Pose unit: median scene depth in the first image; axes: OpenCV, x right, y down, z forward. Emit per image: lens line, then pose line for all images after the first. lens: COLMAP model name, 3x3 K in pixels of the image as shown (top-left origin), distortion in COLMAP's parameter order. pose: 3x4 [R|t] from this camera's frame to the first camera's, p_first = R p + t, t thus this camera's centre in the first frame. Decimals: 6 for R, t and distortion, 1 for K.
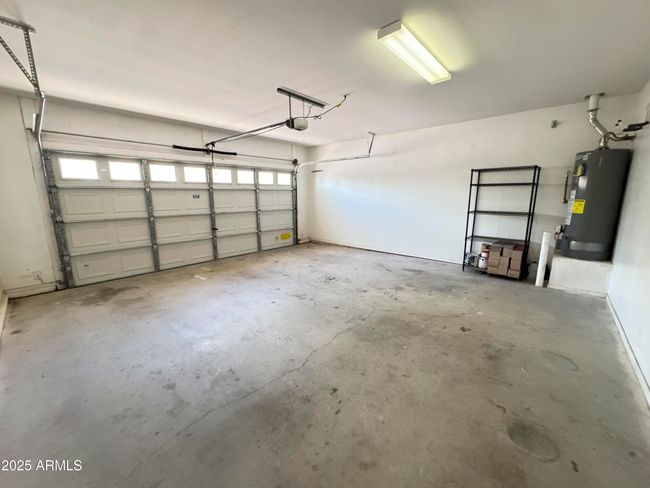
lens RADIAL K [[261.2, 0, 323.1], [0, 261.2, 244.0], [0, 0, 1]] dist [-0.002351, 0.000572]
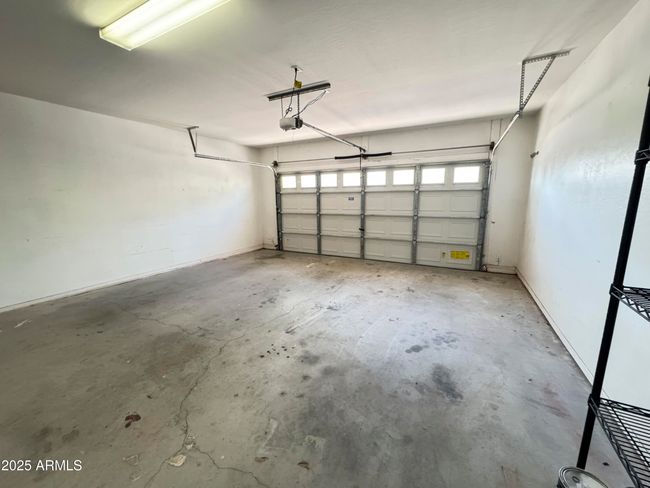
lens RADIAL K [[261.2, 0, 323.6], [0, 261.2, 242.3], [0, 0, 1]] dist [-0.002351, 0.000572]
pose [[0.247988, 0.168238, -0.954043, 0.656369], [-0.172154, 0.976784, 0.127499, -0.135239], [0.953344, 0.132624, 0.271194, 0.675234]]
